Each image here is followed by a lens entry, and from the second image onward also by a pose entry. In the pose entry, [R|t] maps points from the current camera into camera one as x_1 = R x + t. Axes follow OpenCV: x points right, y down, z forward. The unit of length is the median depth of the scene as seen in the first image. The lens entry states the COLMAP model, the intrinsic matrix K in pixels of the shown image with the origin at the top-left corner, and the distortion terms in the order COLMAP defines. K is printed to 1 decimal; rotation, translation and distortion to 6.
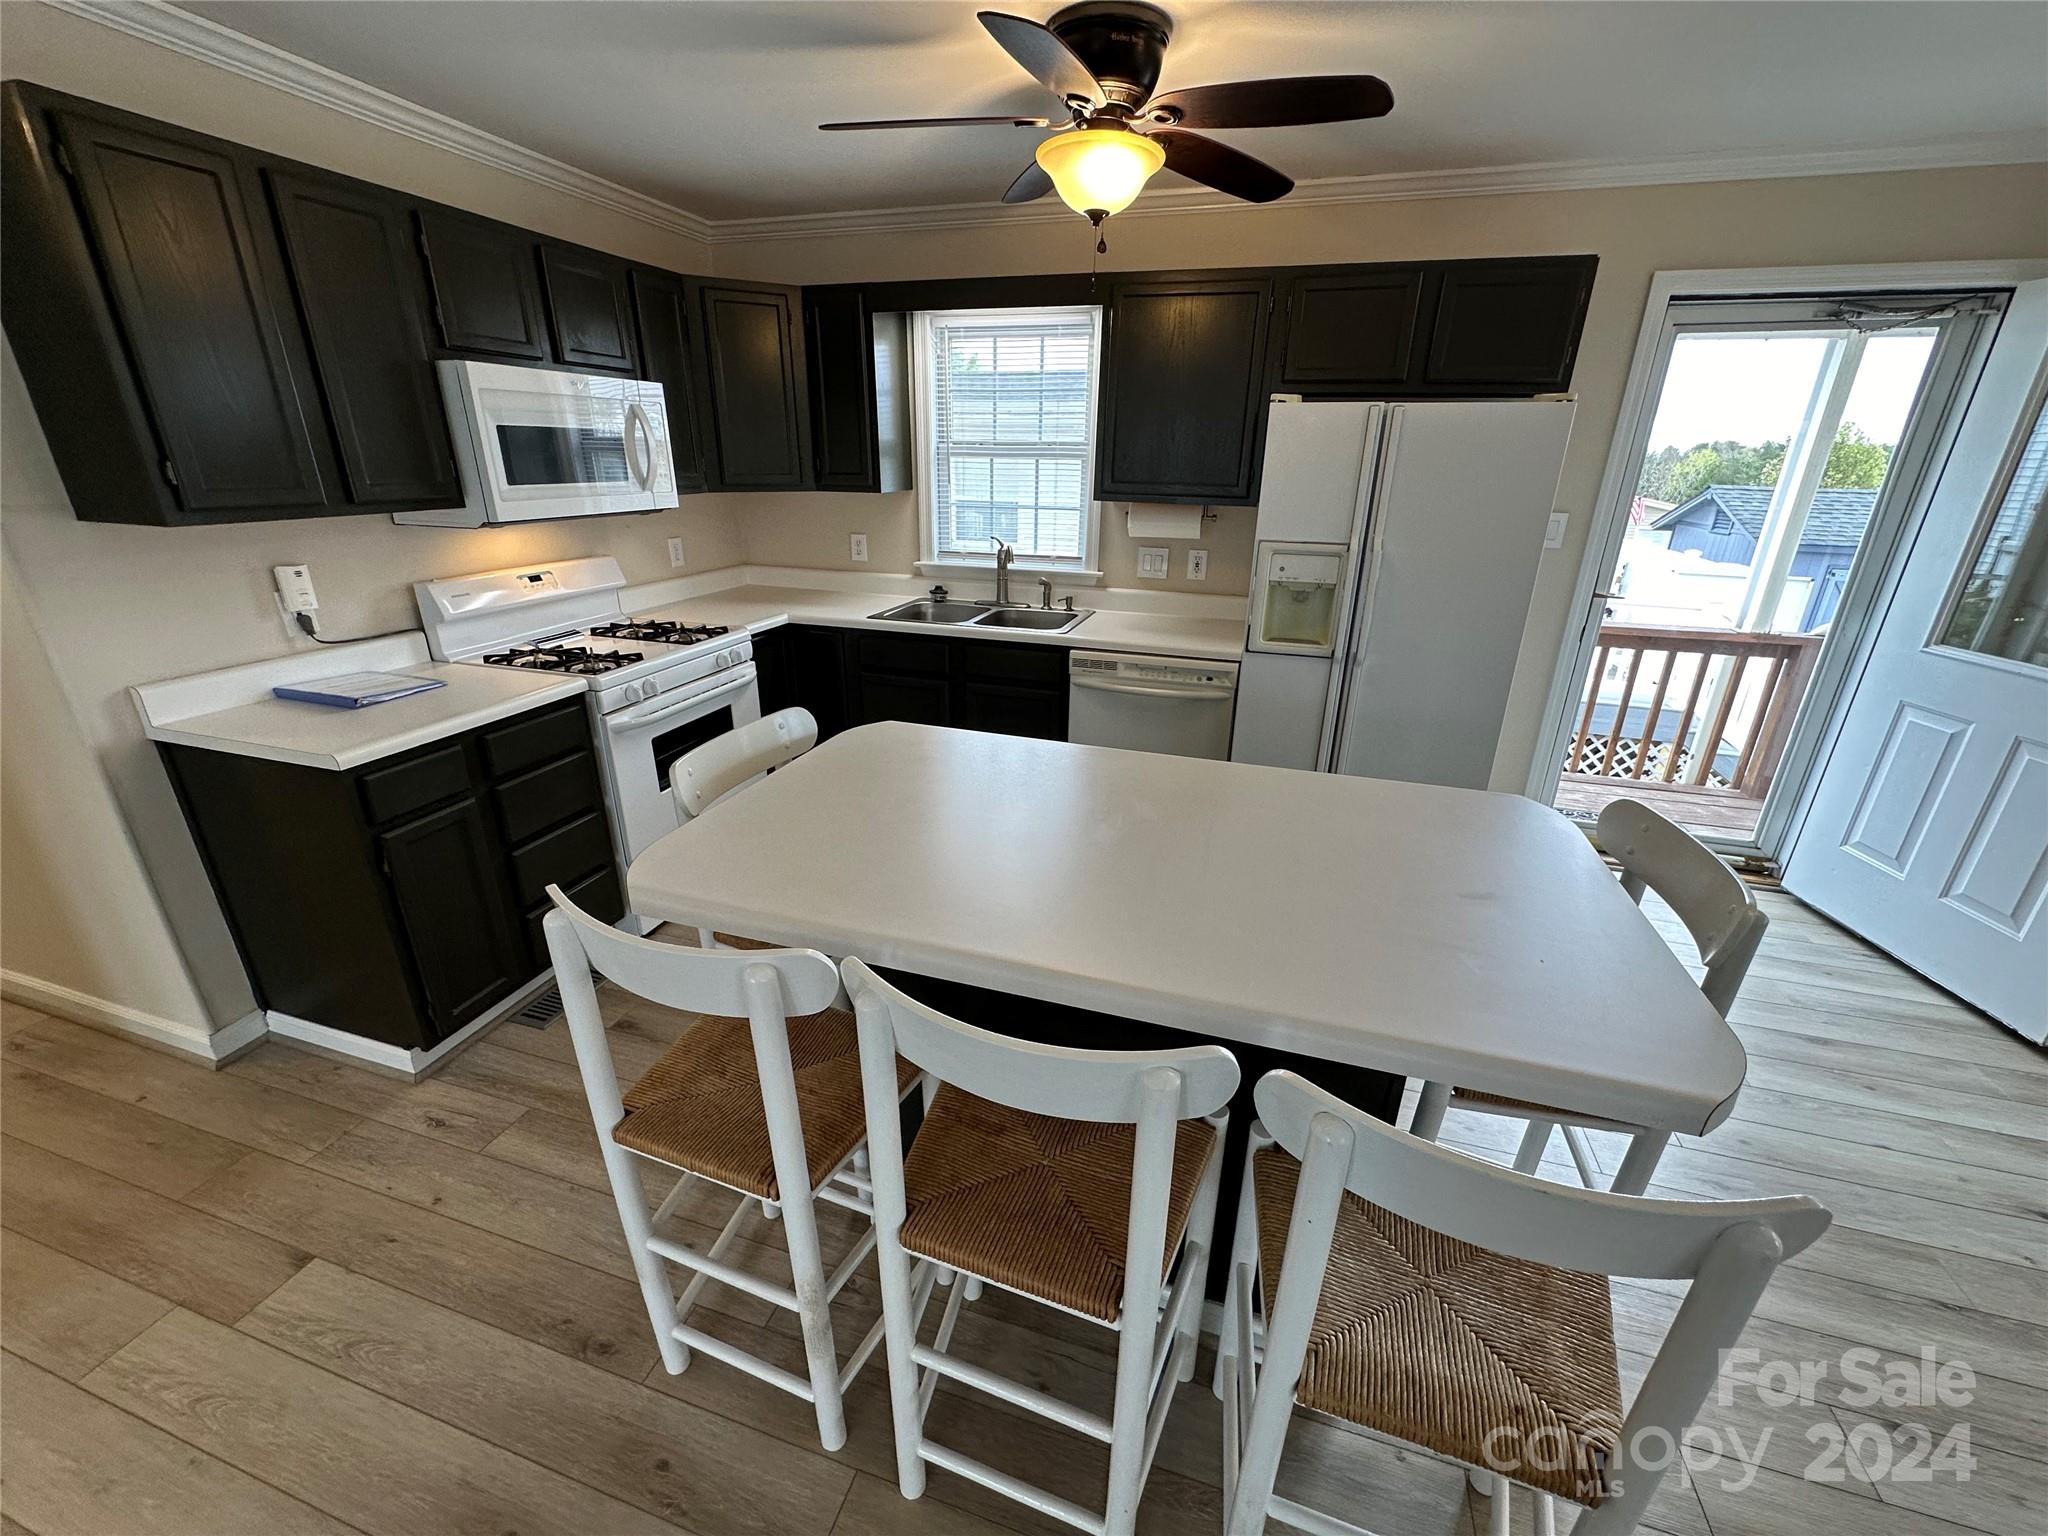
lens RADIAL K [[816.5, 0, 1027.4], [0, 816.5, 766.9], [0, 0, 1]] dist [-0.005609, 0.001656]
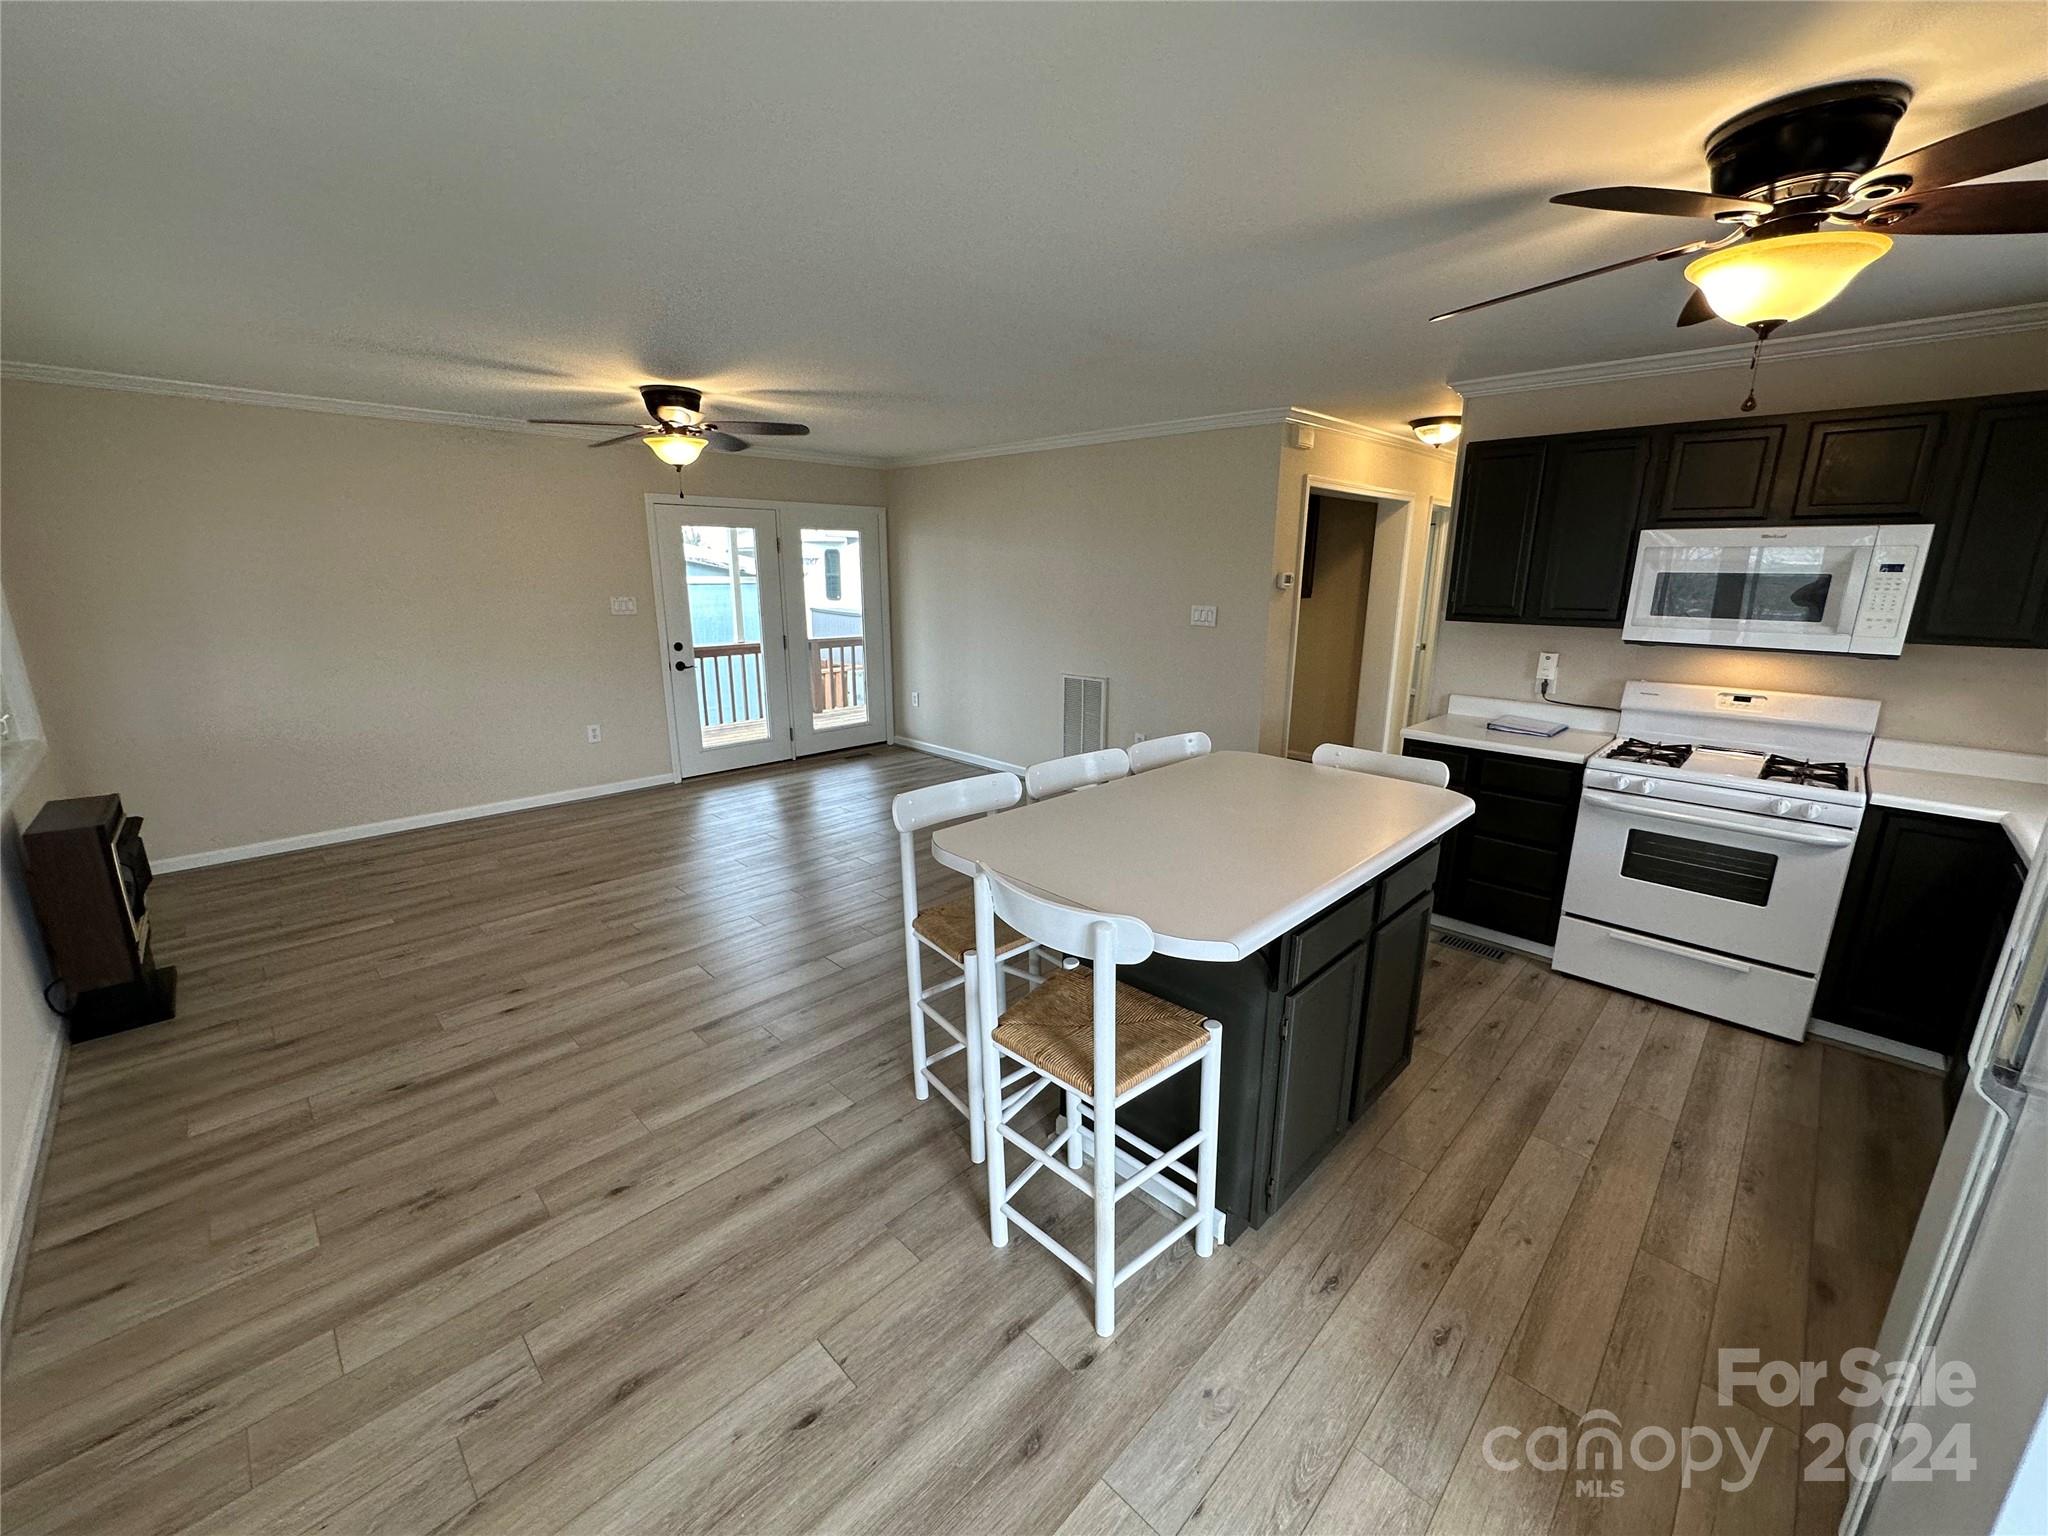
lens RADIAL K [[816.5, 0, 1020.8], [0, 816.5, 769.7], [0, 0, 1]] dist [-0.005609, 0.001656]
pose [[-0.465350, 0.196833, -0.862963, 0.817967], [-0.331196, 0.865414, 0.375988, -0.225346], [0.820828, 0.460776, -0.337531, 0.565106]]
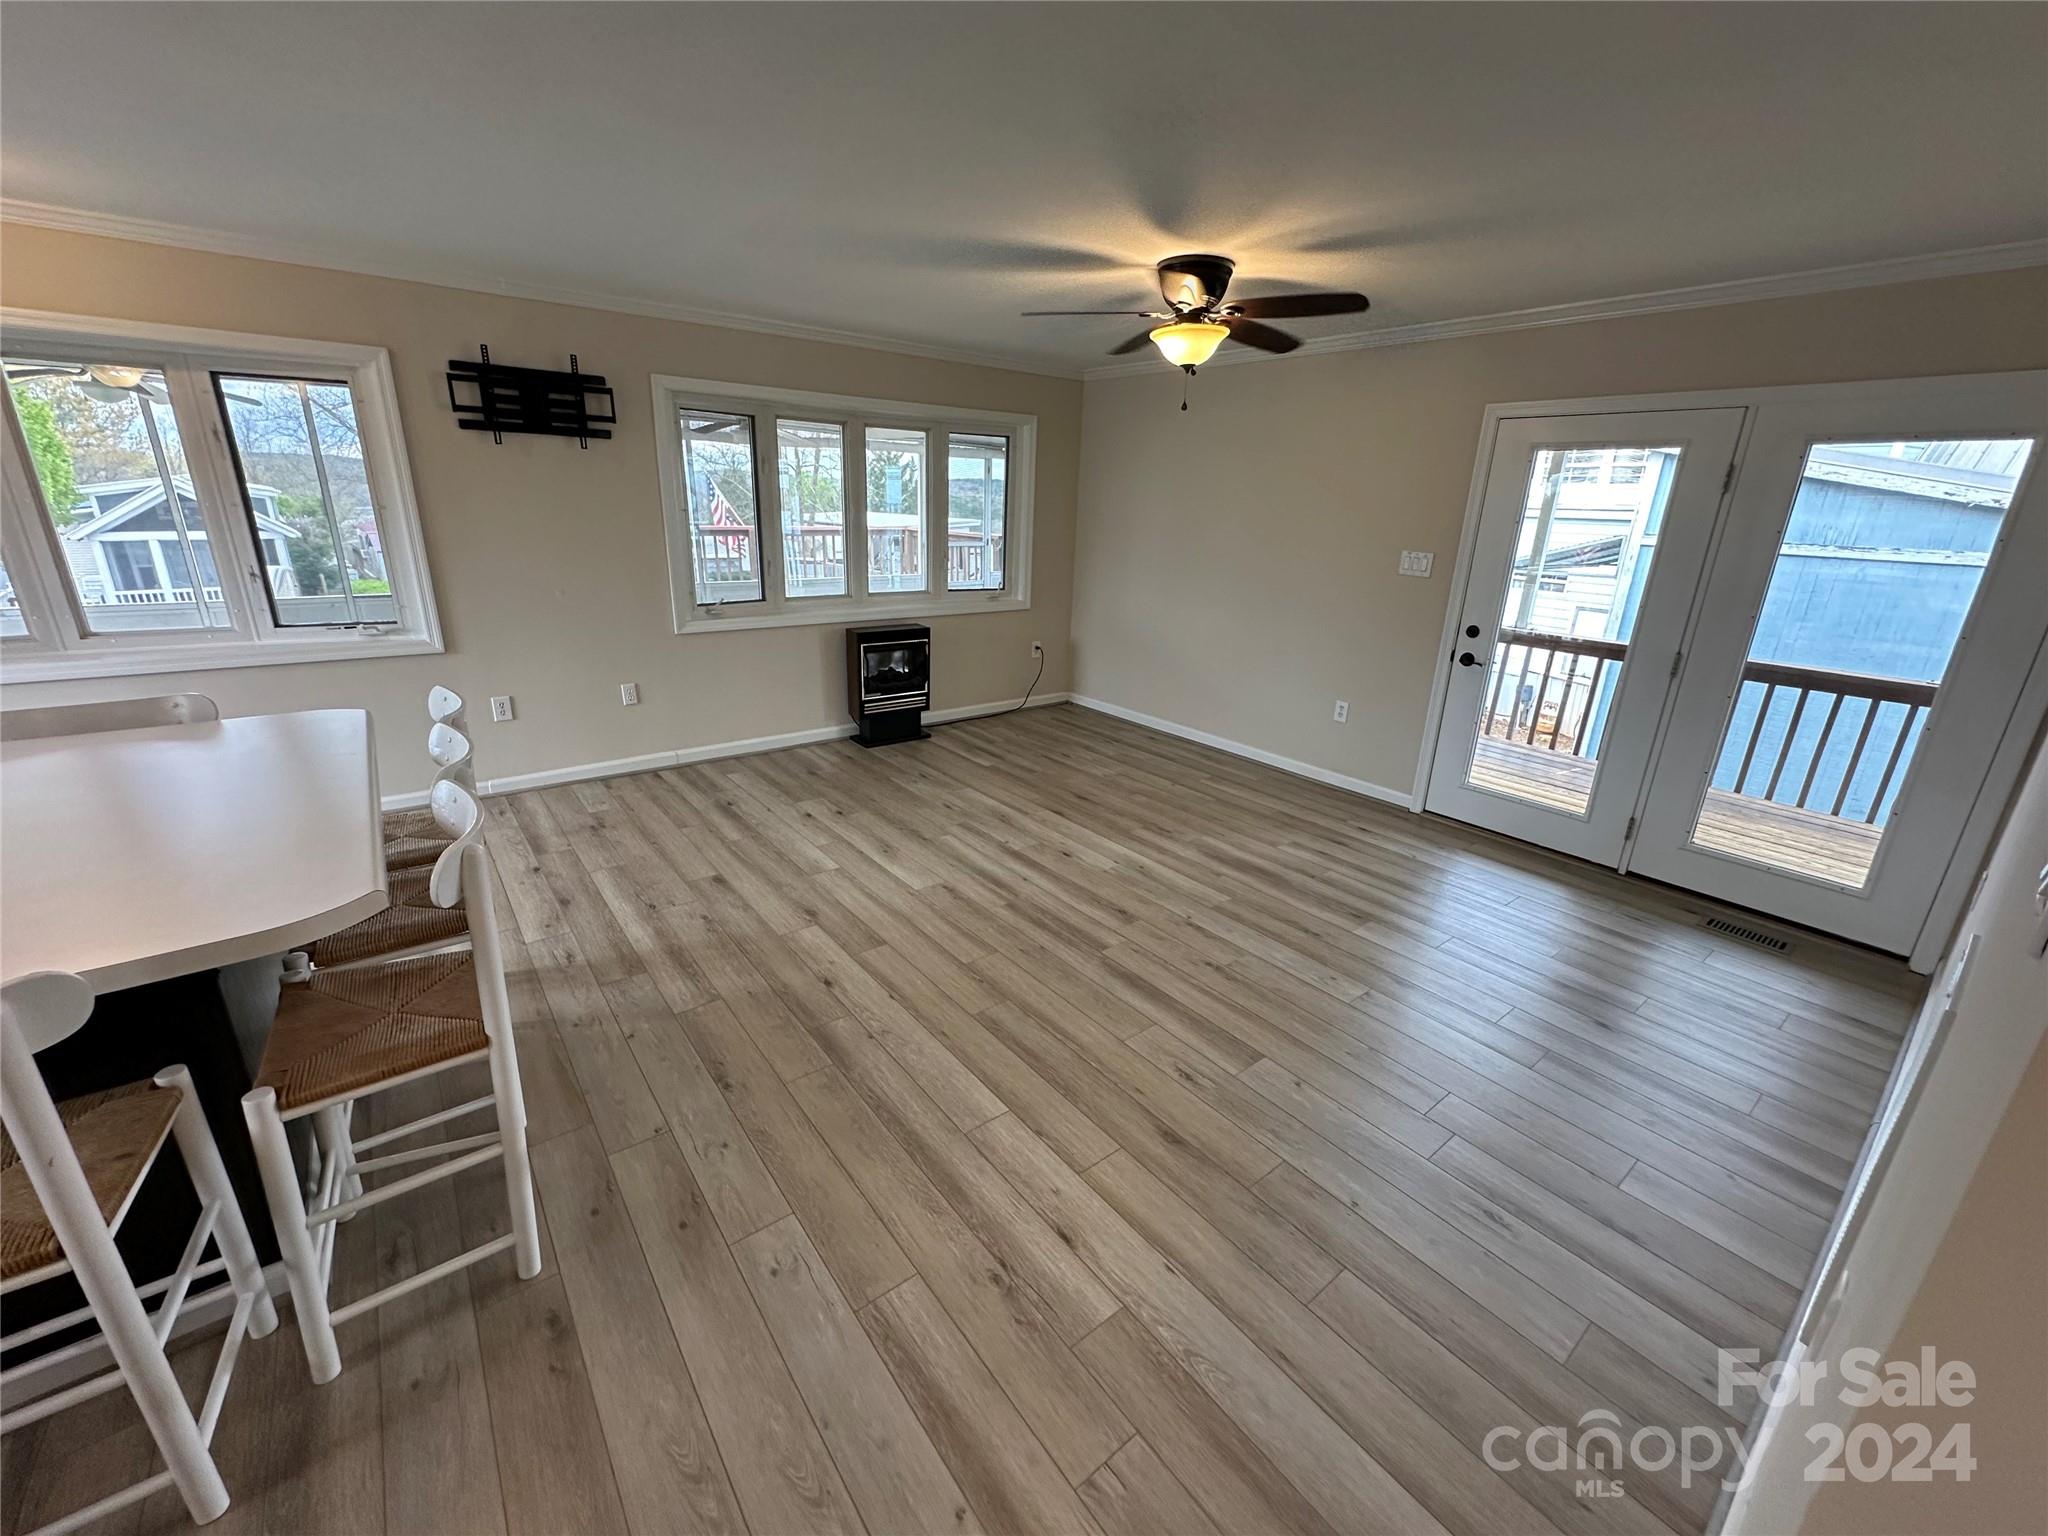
lens RADIAL K [[816.5, 0, 1026.3], [0, 816.5, 764.9], [0, 0, 1]] dist [-0.005609, 0.001656]
pose [[-0.821641, -0.218656, 0.526399, -0.722458], [0.160544, 0.797338, 0.581788, -0.199366], [-0.546929, 0.562531, -0.620022, 0.456081]]
